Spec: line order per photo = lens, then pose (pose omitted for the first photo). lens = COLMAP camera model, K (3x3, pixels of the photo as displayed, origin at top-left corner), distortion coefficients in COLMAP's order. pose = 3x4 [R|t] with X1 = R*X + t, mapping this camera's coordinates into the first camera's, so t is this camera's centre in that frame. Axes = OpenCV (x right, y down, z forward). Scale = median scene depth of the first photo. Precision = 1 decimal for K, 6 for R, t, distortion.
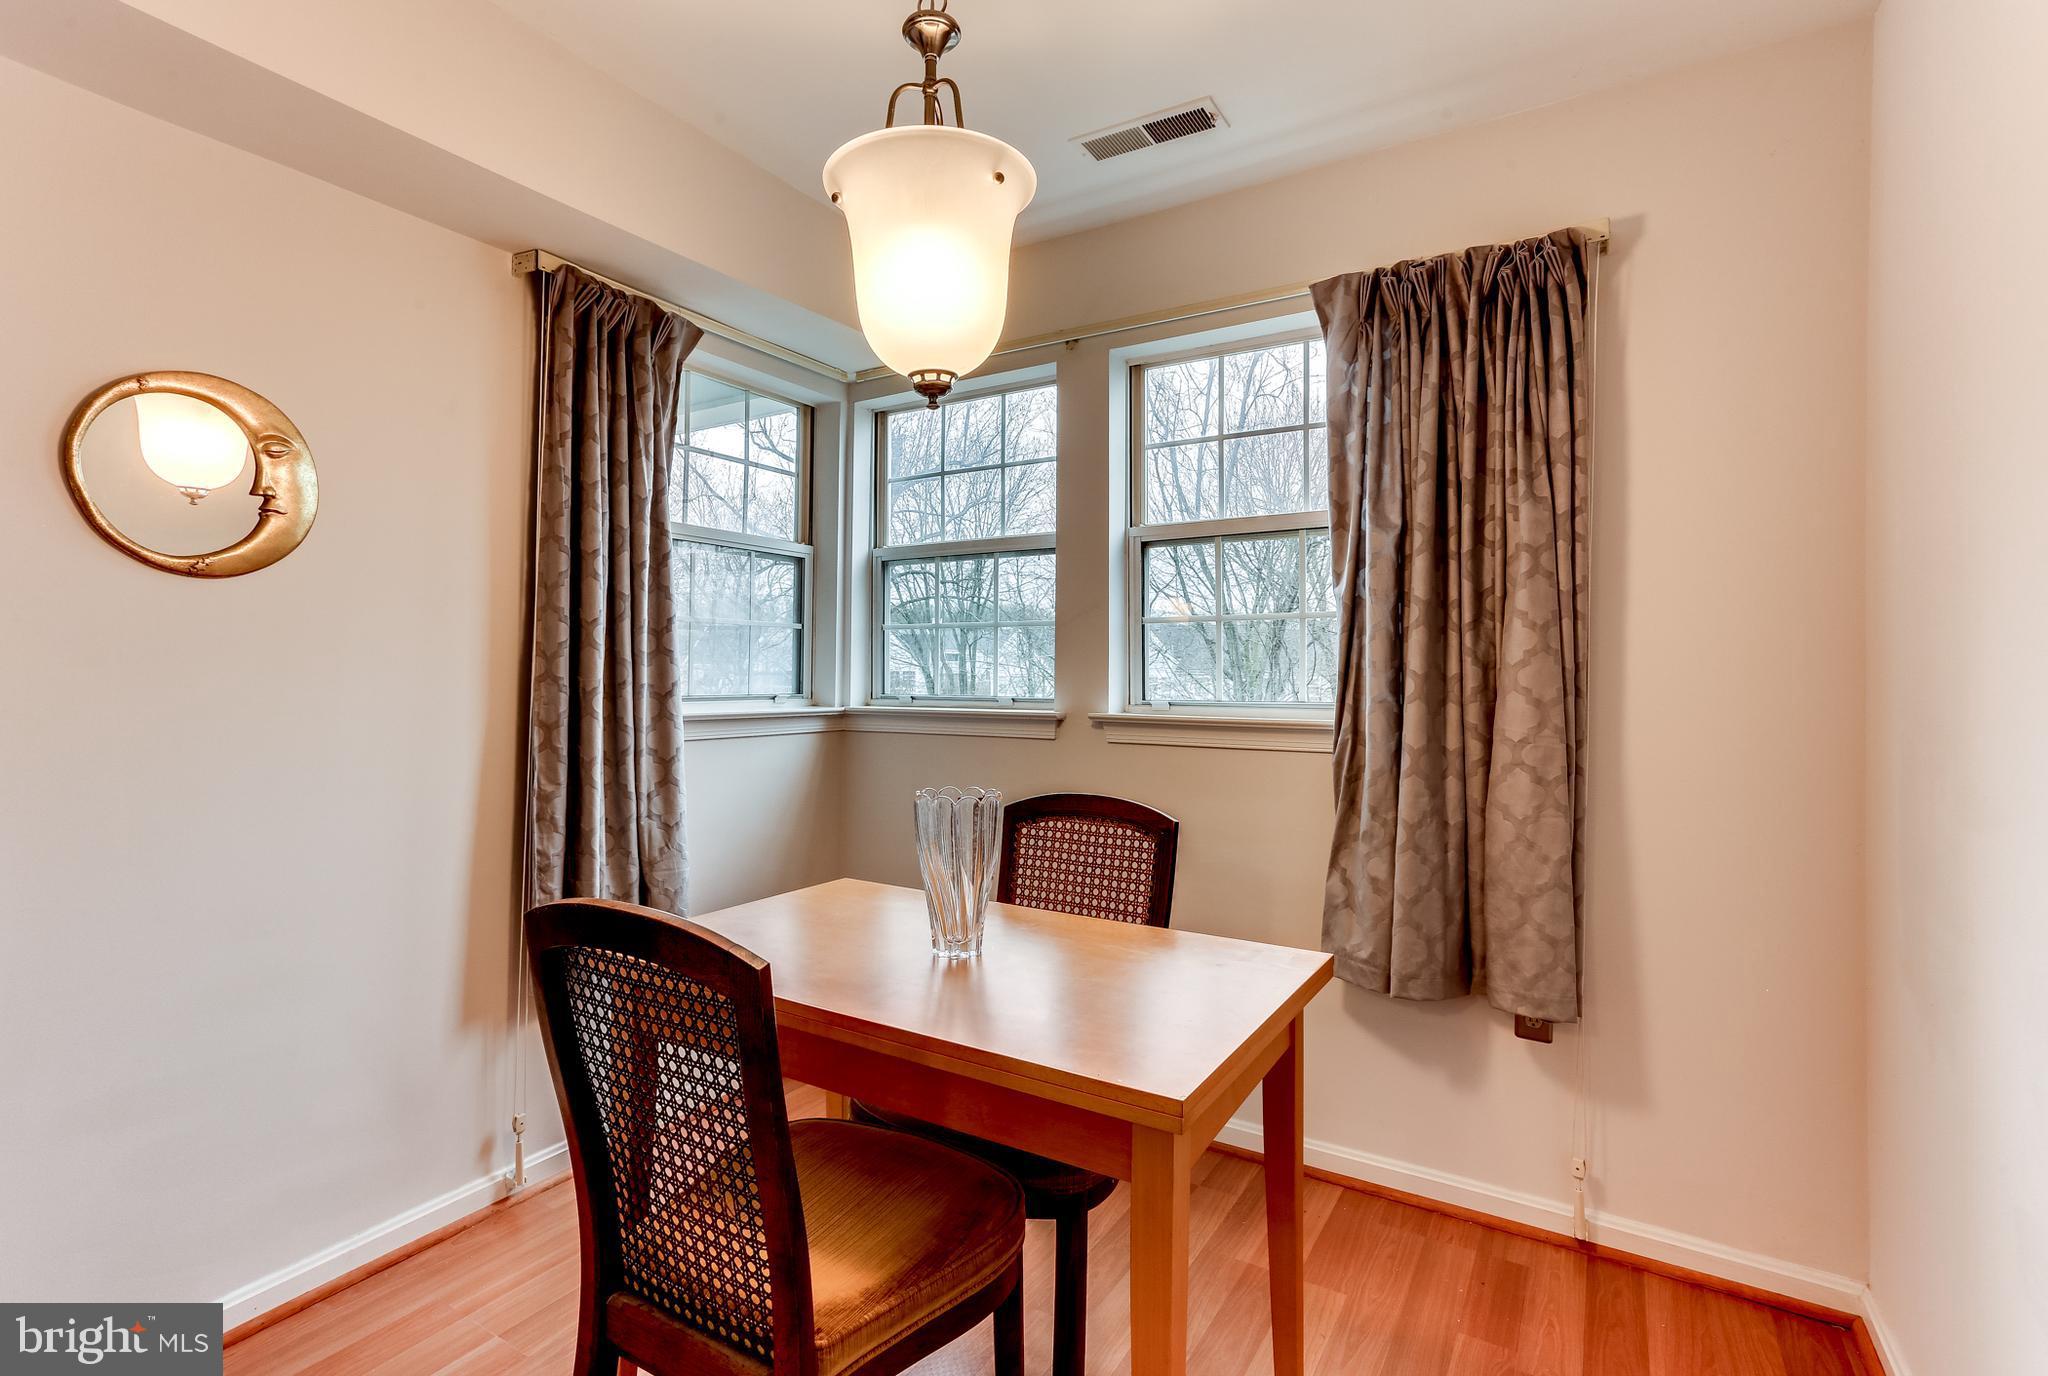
lens RADIAL K [[973.7, 0, 1009.1], [0, 973.7, 664.2], [0, 0, 1]] dist [-0.004715, 0.001349]
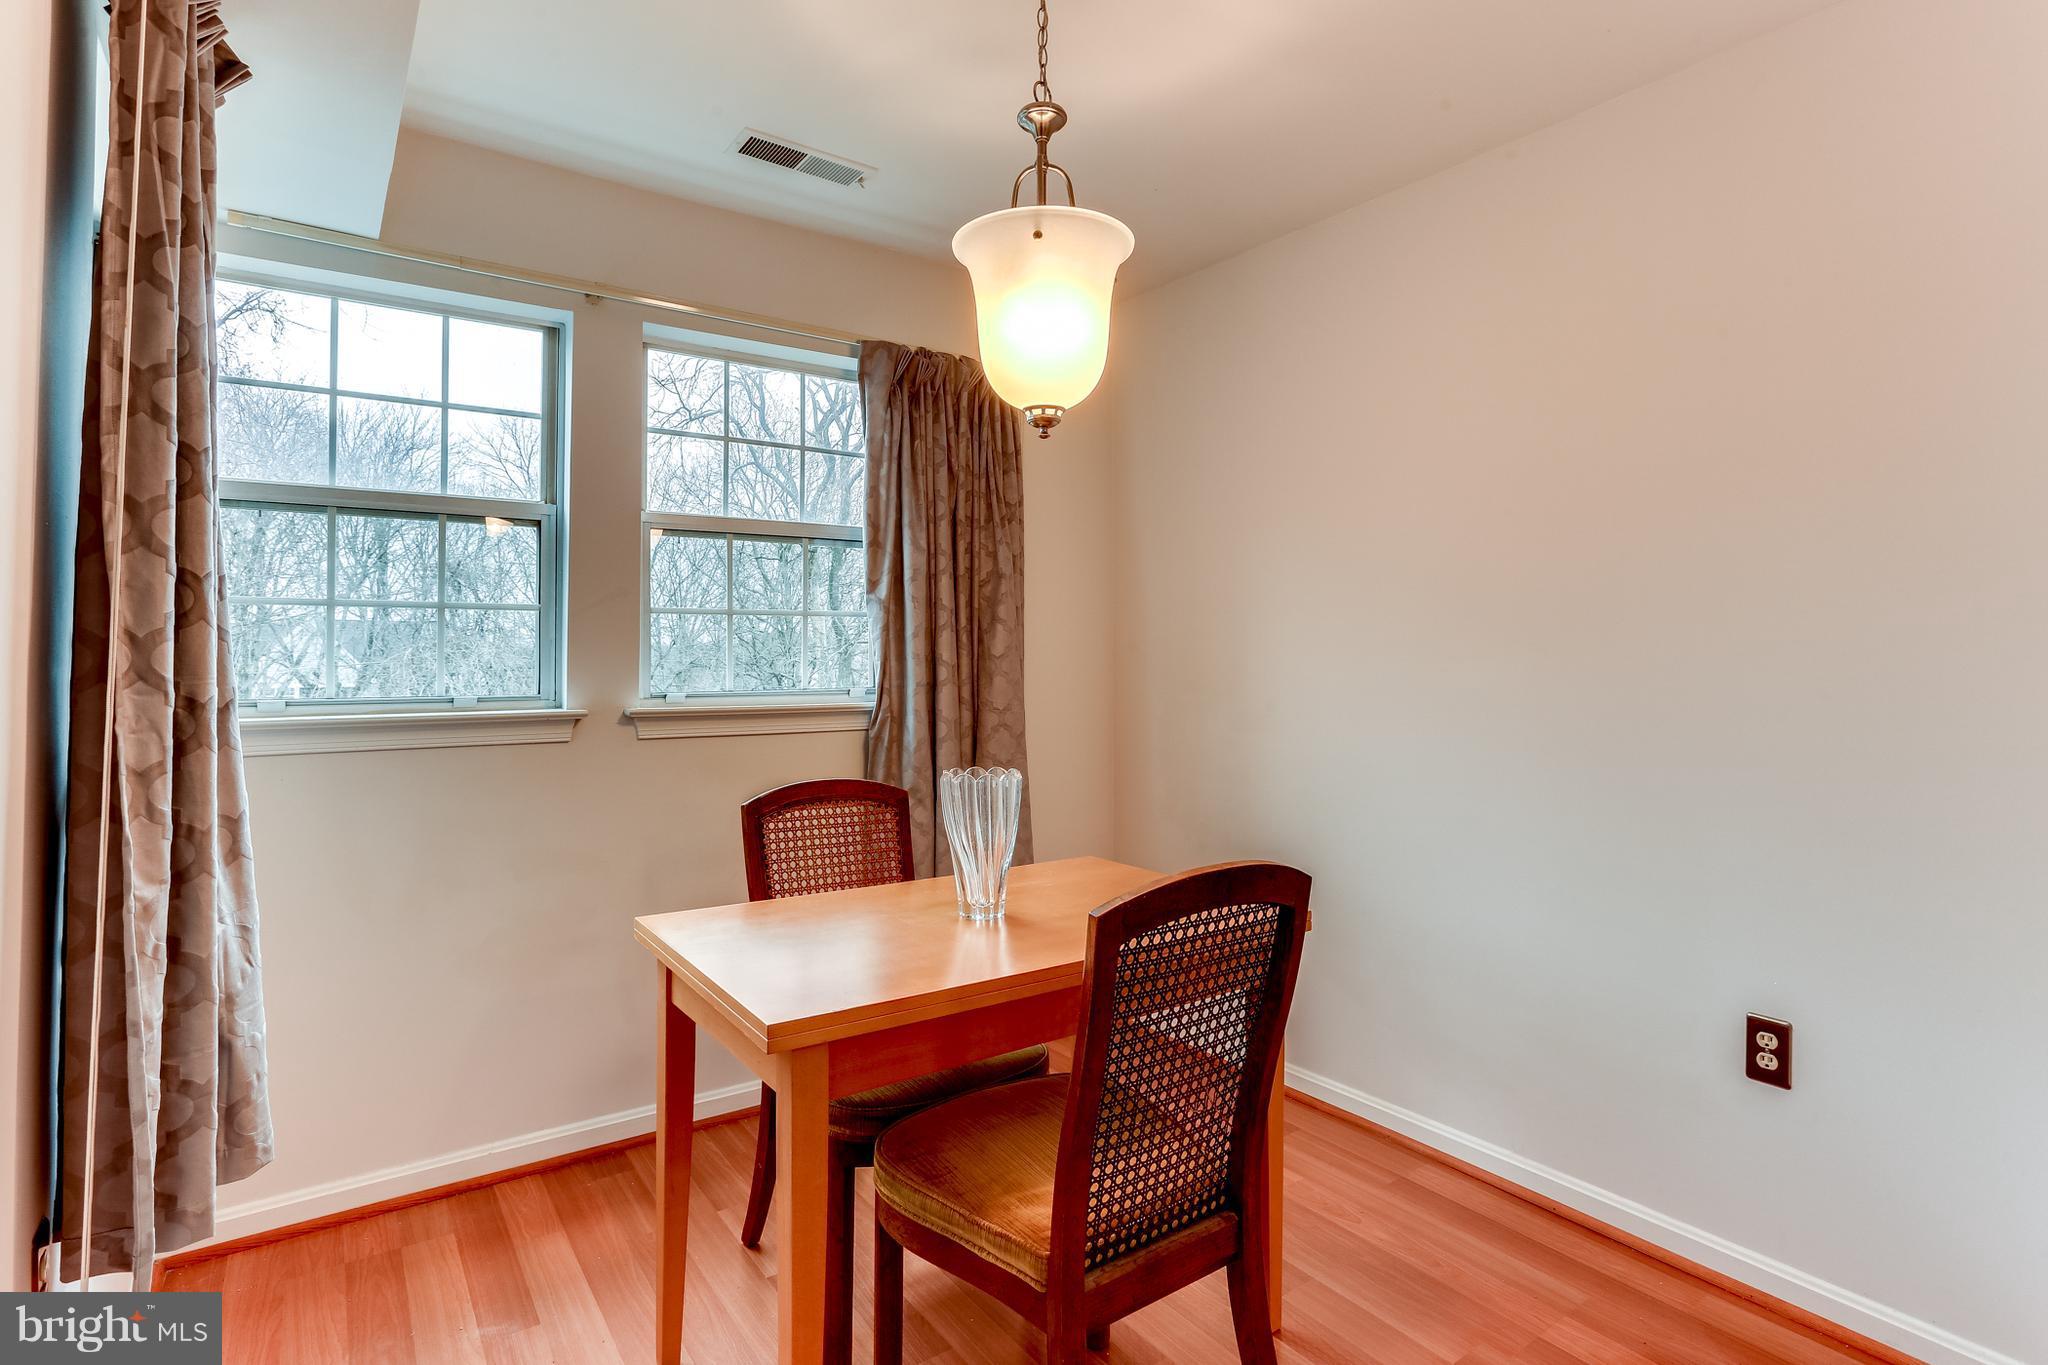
lens RADIAL K [[975.9, 0, 1015.7], [0, 975.9, 642.3], [0, 0, 1]] dist [-0.024277, 0.006854]
pose [[0.408642, 0.014010, 0.912587, -0.746010], [-0.000430, 0.999885, -0.015158, 0.001096], [-0.912695, 0.005802, 0.408601, 0.356934]]
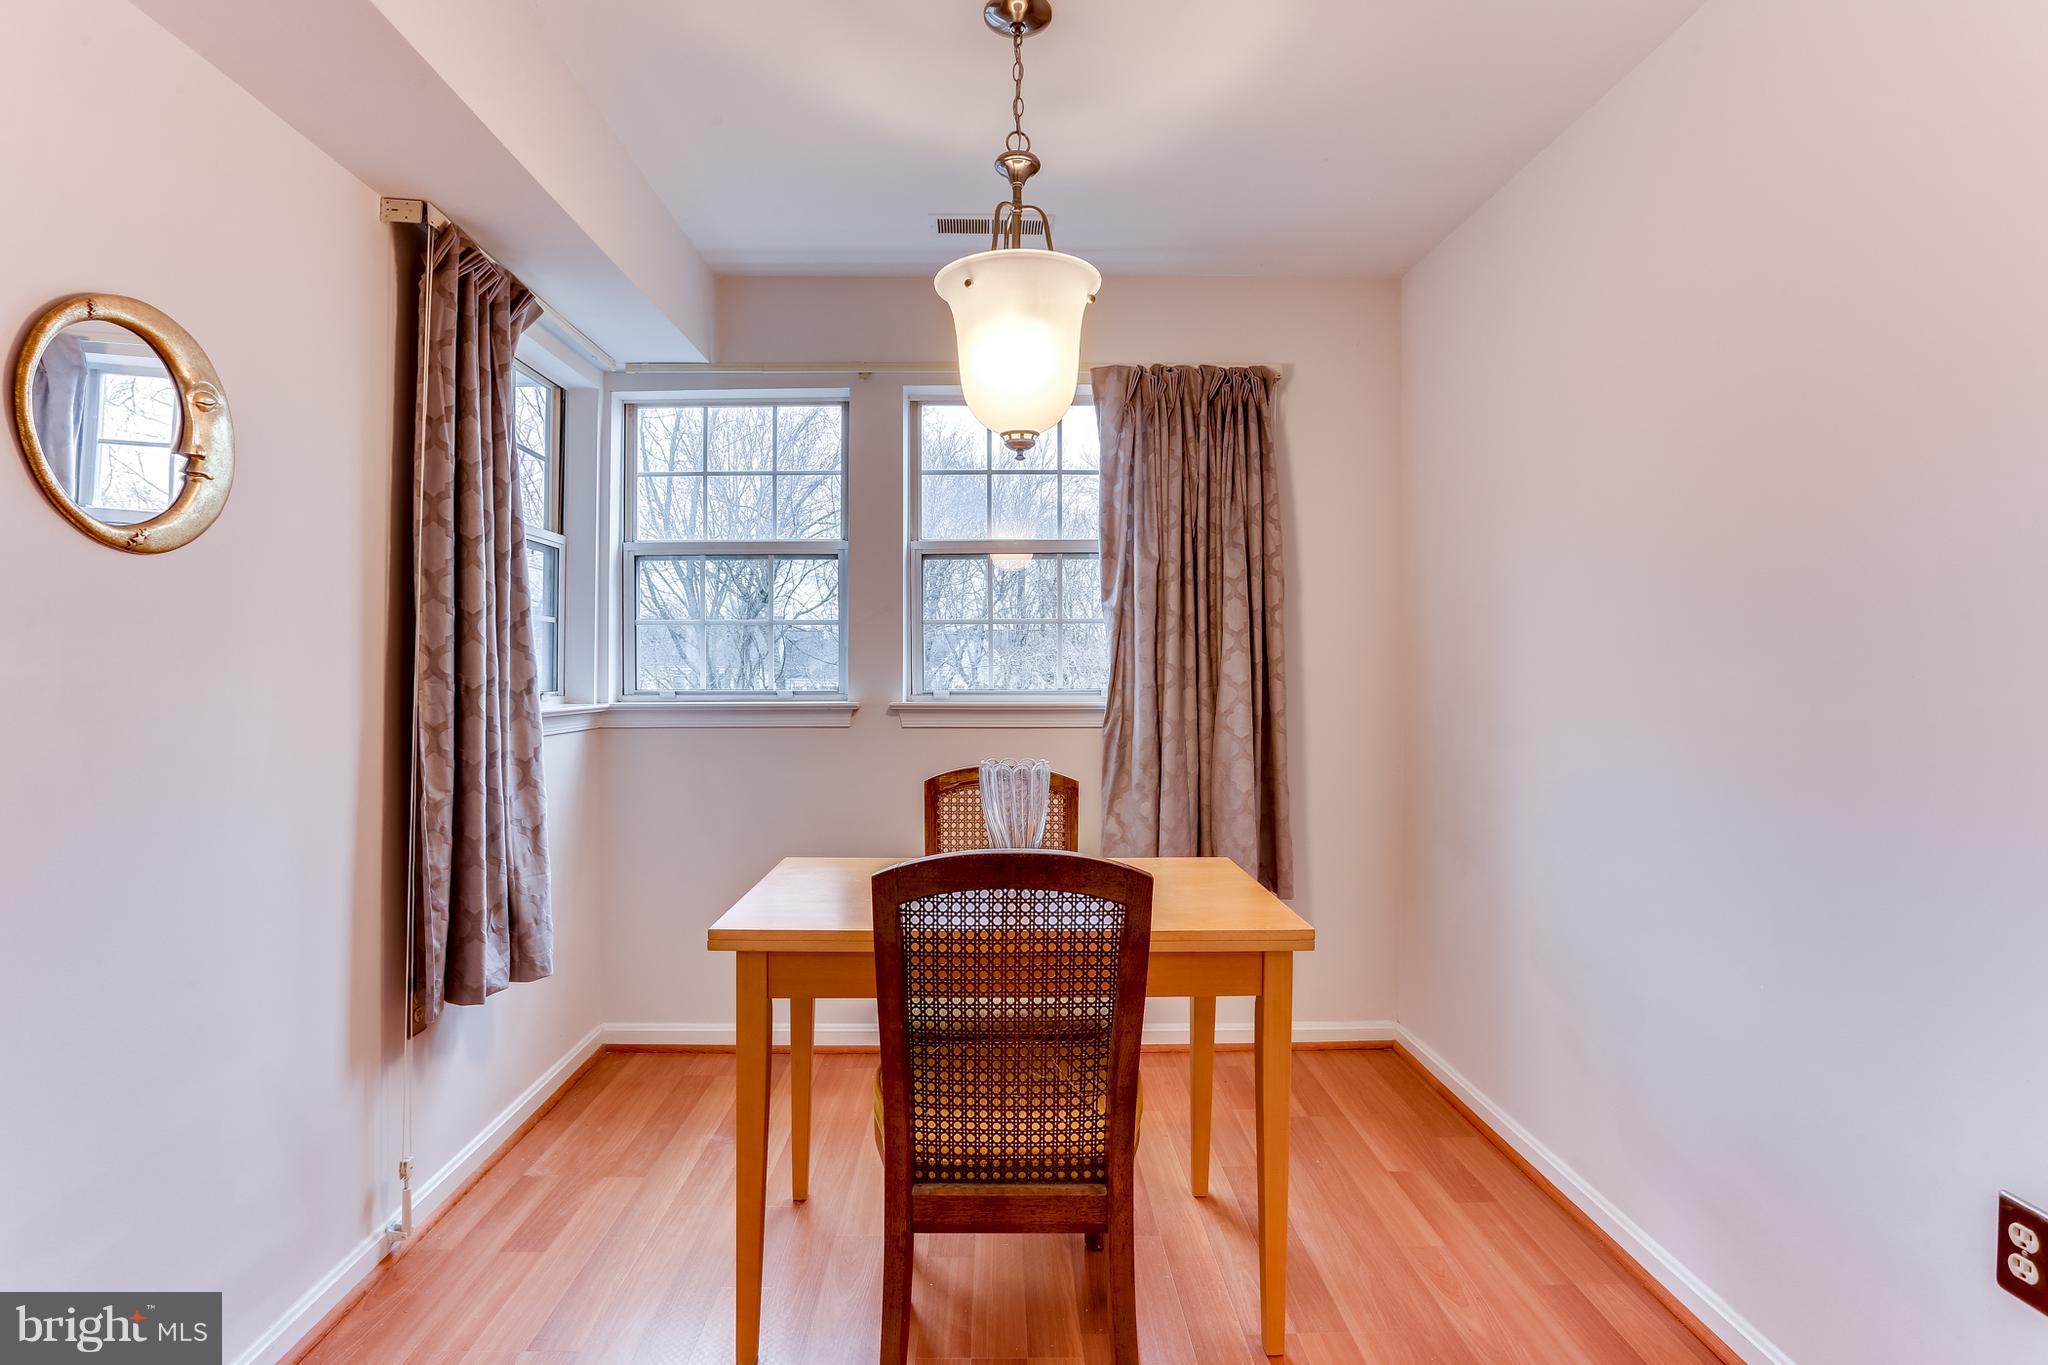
lens RADIAL K [[975.9, 0, 1019.7], [0, 975.9, 669.5], [0, 0, 1]] dist [-0.024277, 0.006854]
pose [[0.845726, -0.005197, 0.533593, -0.492808], [-0.000164, 0.999950, 0.009998, -0.000353], [-0.533618, -0.008543, 0.845683, -0.056629]]
